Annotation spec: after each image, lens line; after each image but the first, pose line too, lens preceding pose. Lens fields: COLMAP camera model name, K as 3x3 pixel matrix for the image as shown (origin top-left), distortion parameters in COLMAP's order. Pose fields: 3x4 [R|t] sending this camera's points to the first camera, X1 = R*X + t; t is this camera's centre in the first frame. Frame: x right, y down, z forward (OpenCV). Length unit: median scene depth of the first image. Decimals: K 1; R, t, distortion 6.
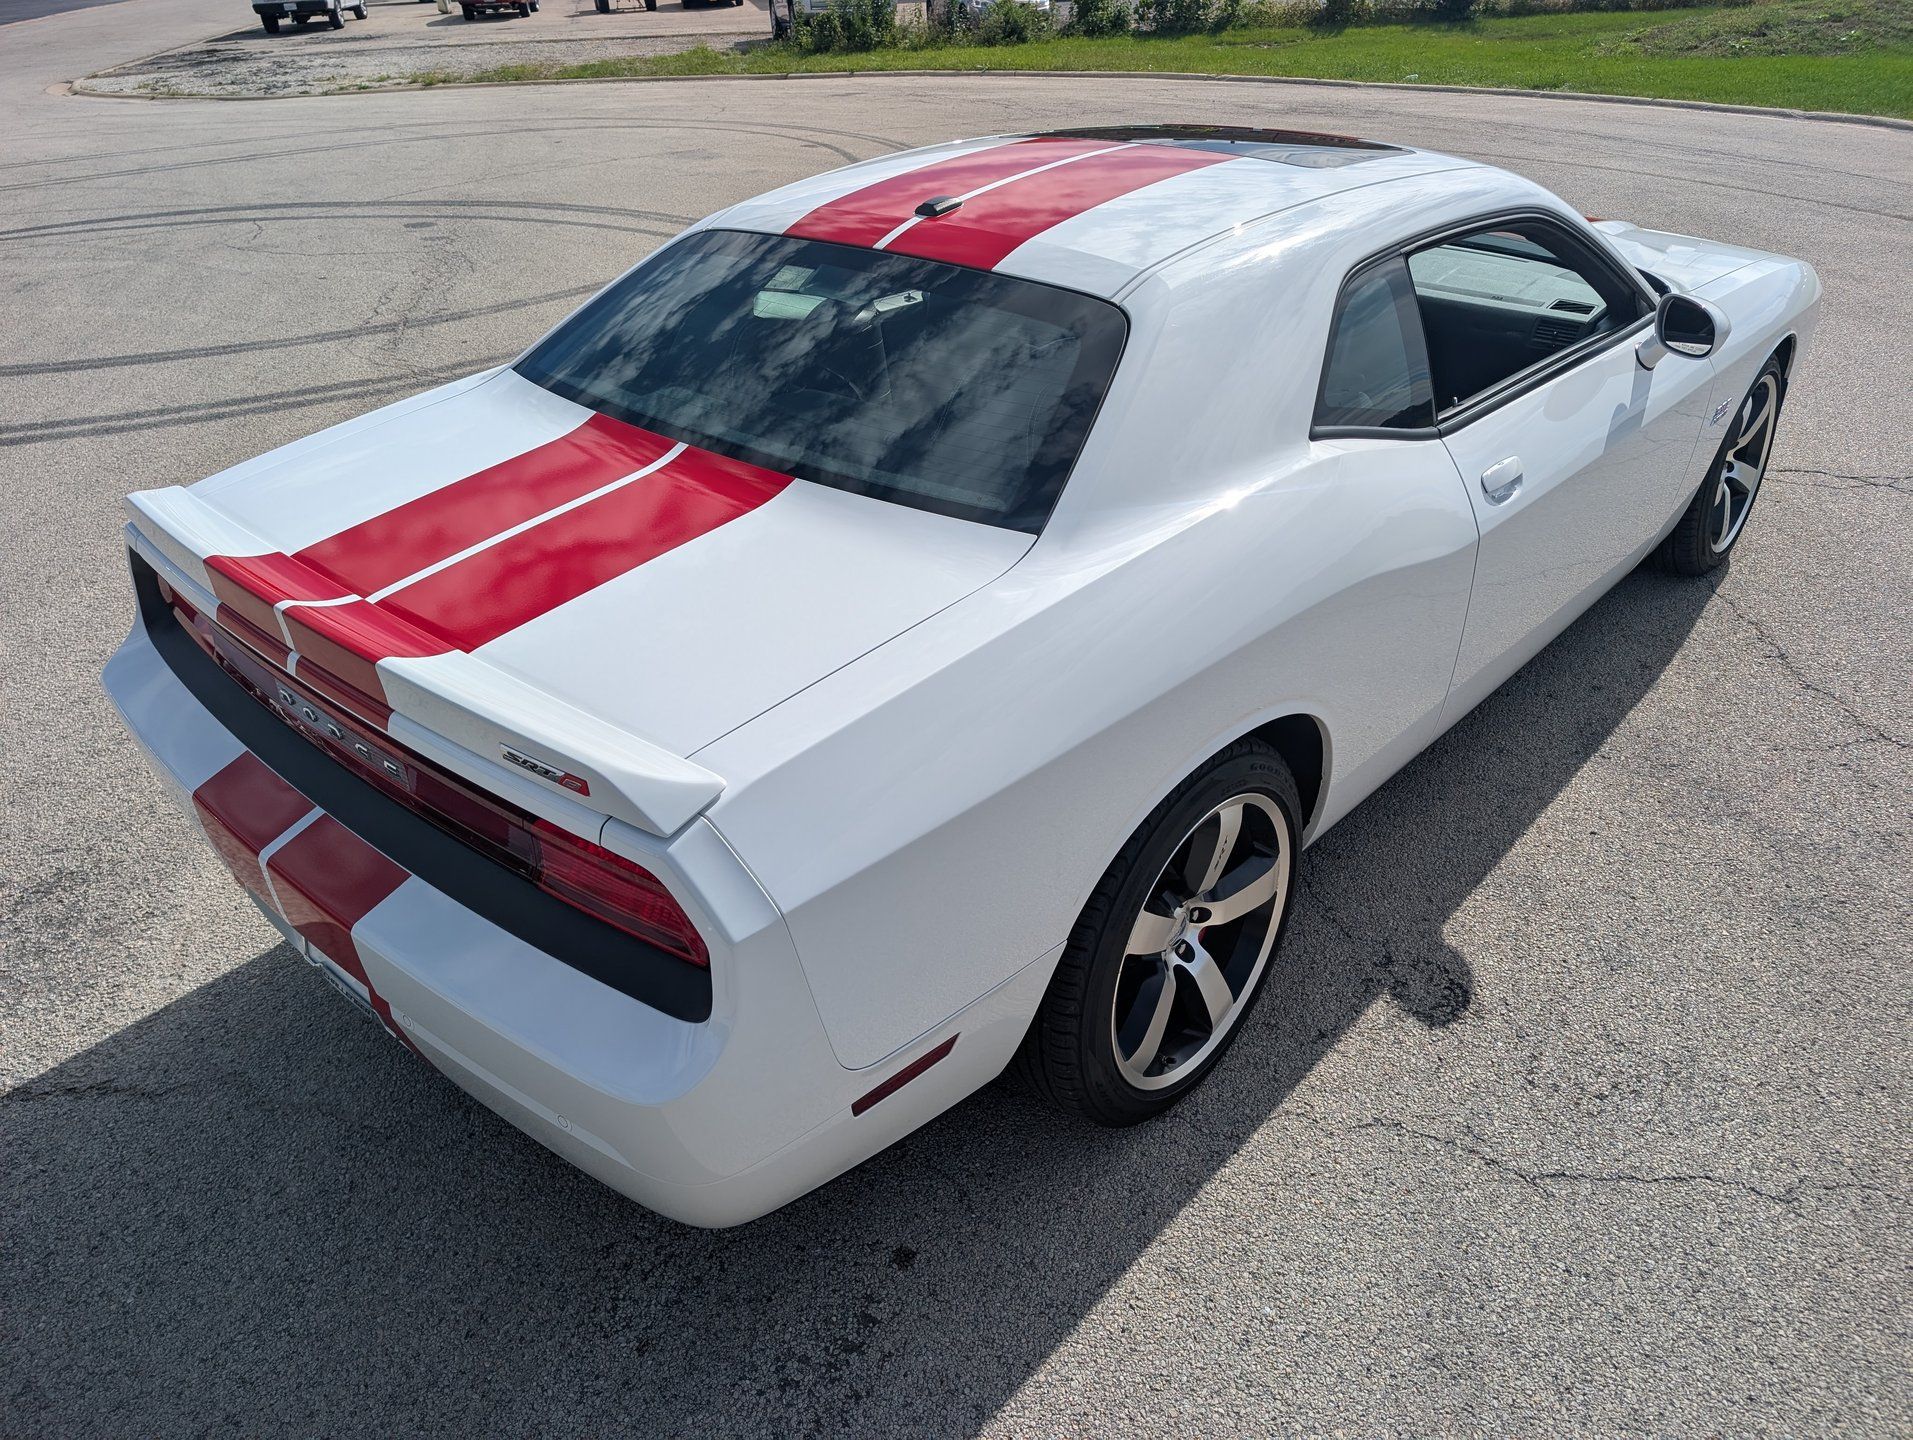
lens RADIAL K [[1375.5, 0, 966.8], [0, 1375.5, 718.0], [0, 0, 1]] dist [0.011858, -0.009623]
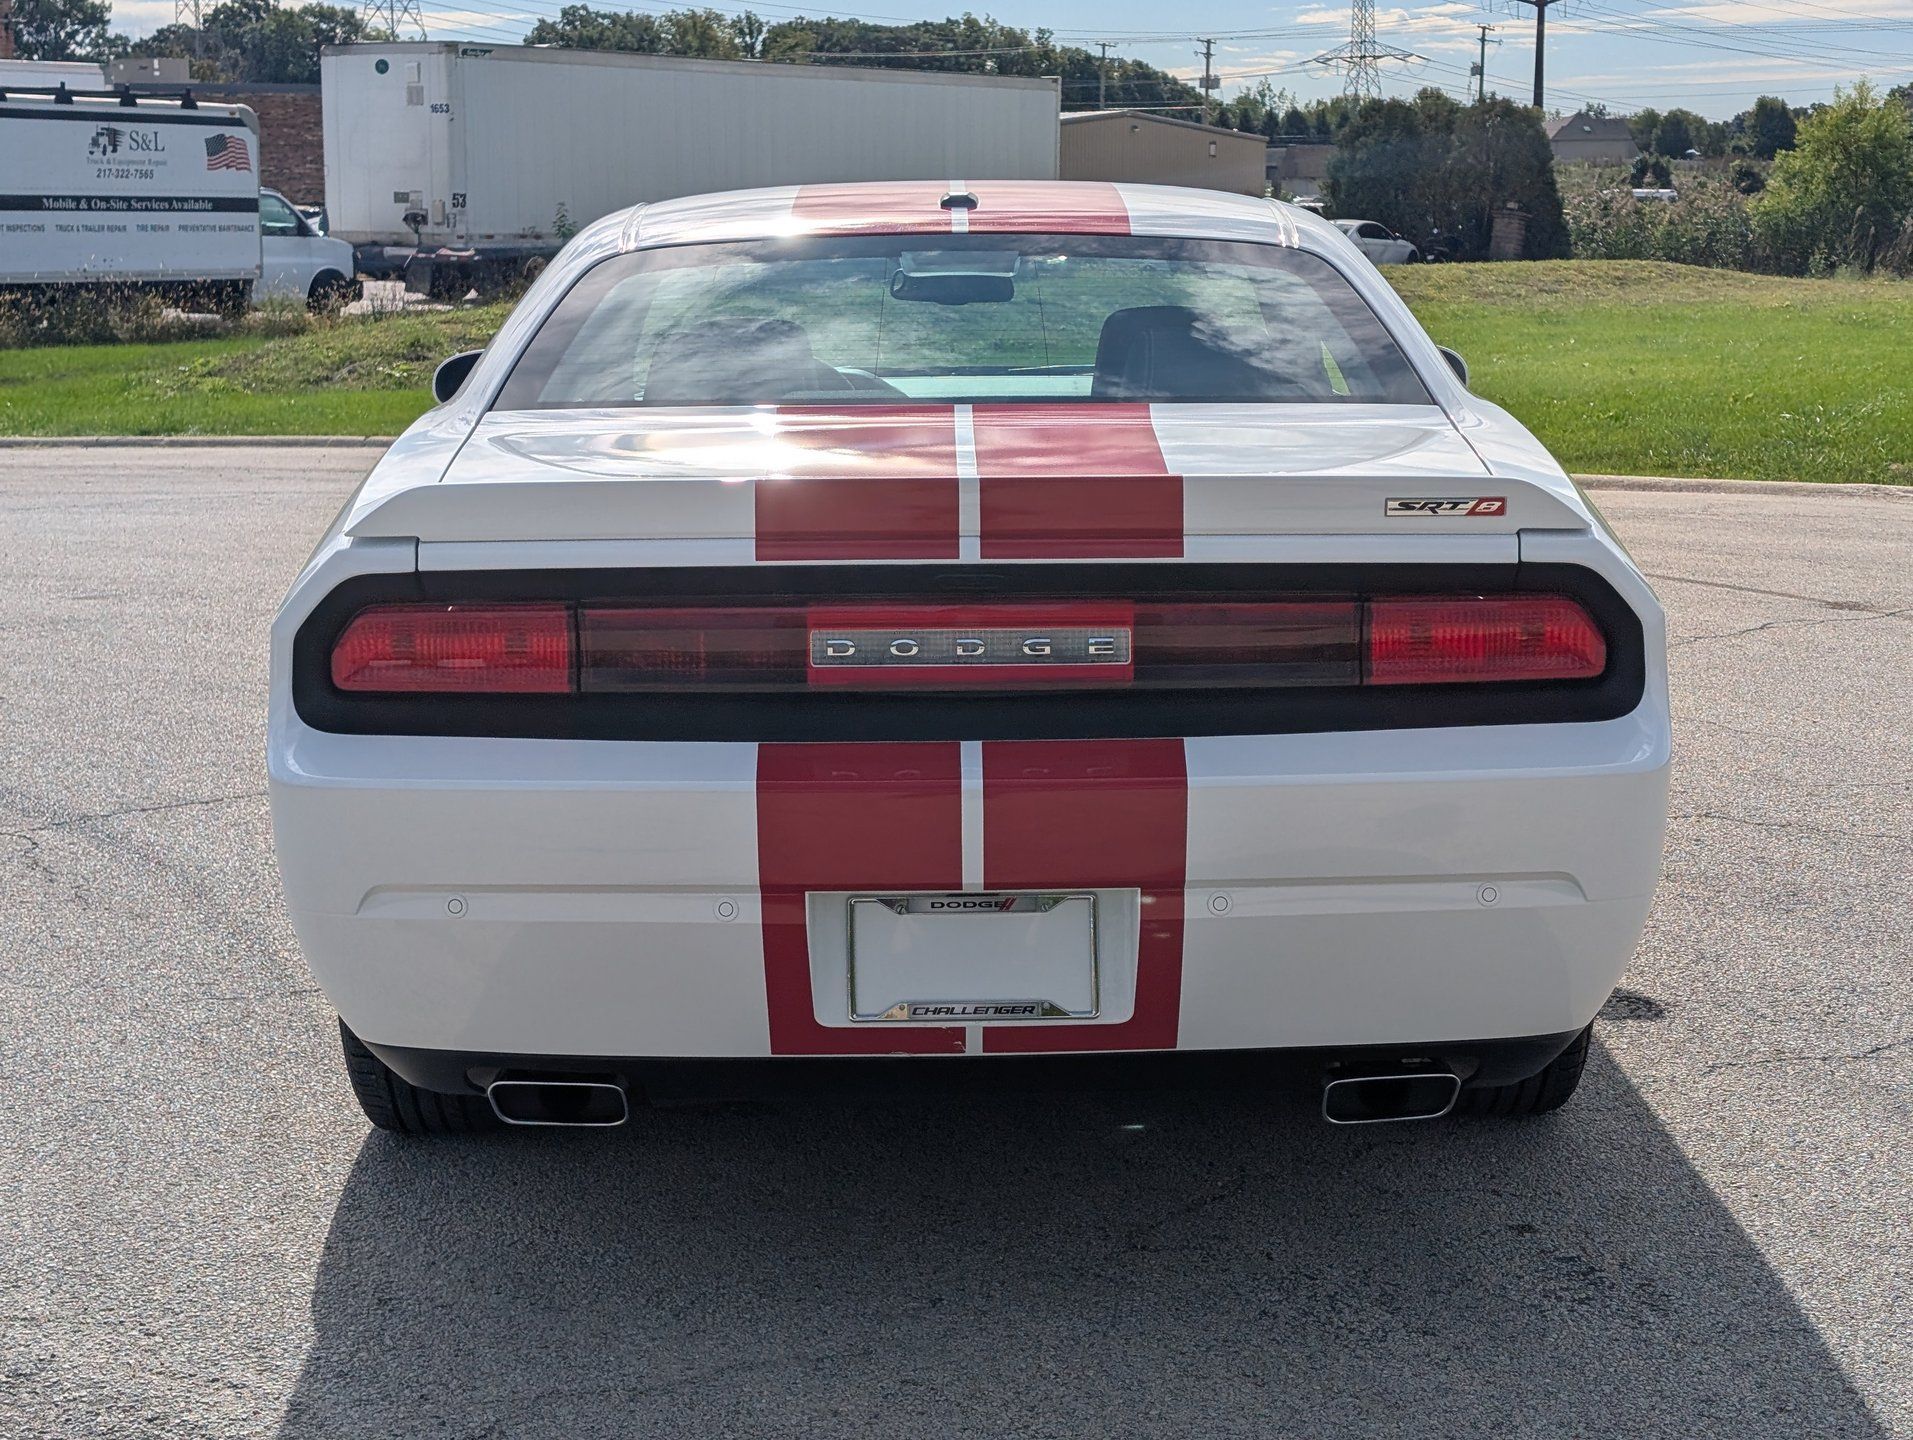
lens RADIAL K [[3085.0, 0, 956.5], [0, 3085.0, 720.0], [0, 0, 1]] dist [0.257769, -1.188455]
pose [[0.734040, -0.090654, 0.673028, -1.418055], [0.330839, 0.913228, -0.237823, 0.401200], [-0.593069, 0.397236, 0.700338, -0.239826]]
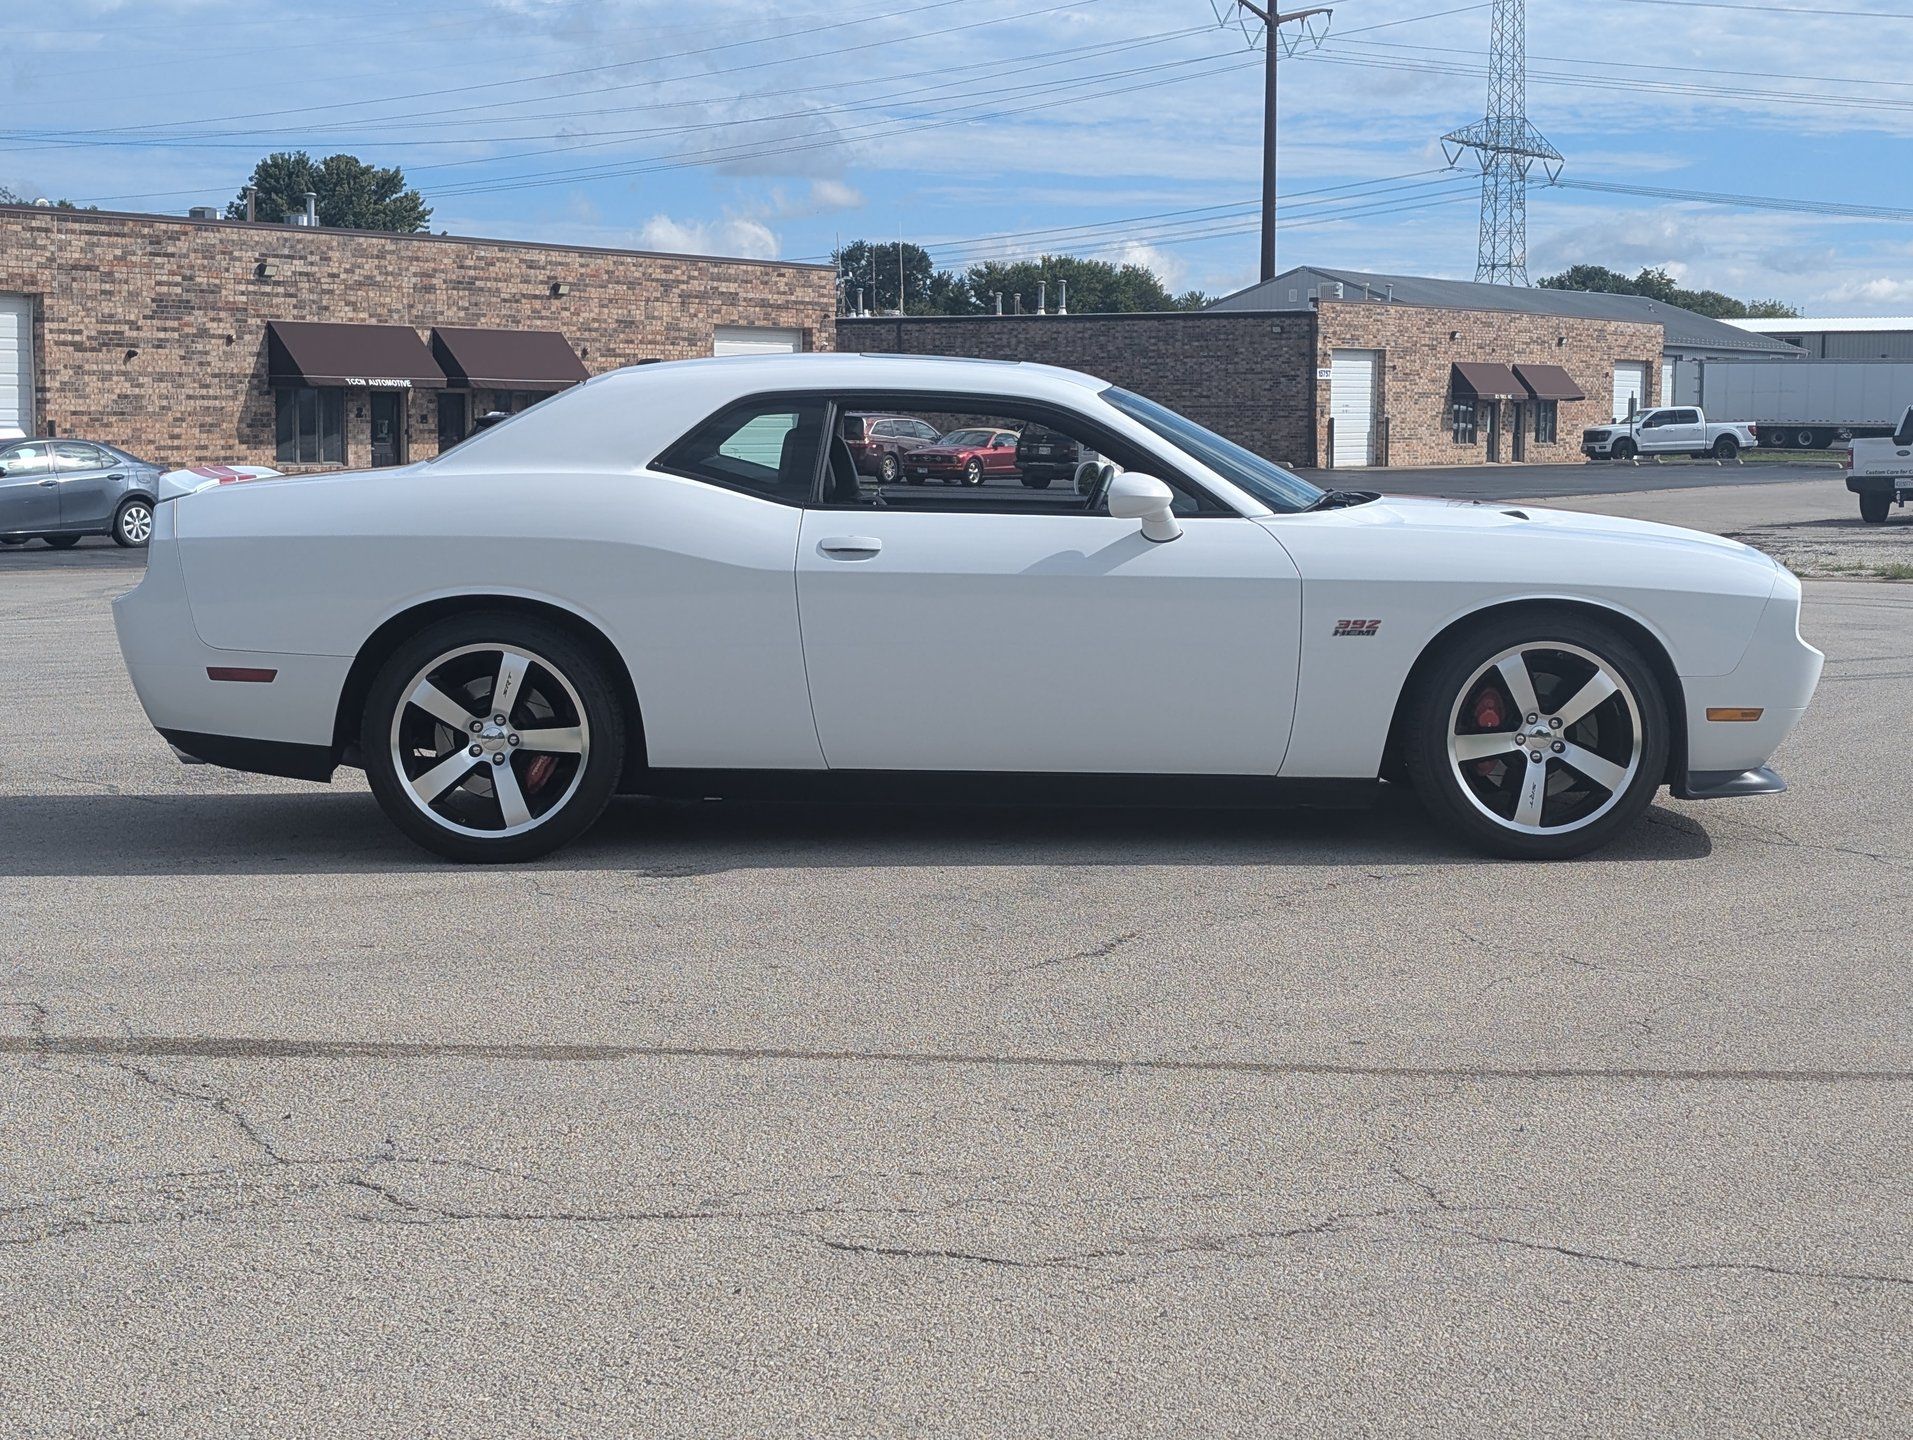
lens RADIAL K [[3085.0, 0, 956.5], [0, 3085.0, 720.0], [0, 0, 1]] dist [0.257769, -1.188455]
pose [[0.676710, 0.100999, -0.729289, 3.034850], [-0.390687, 0.888842, -0.239424, 0.758513], [0.624041, 0.446944, 0.640948, -0.956318]]
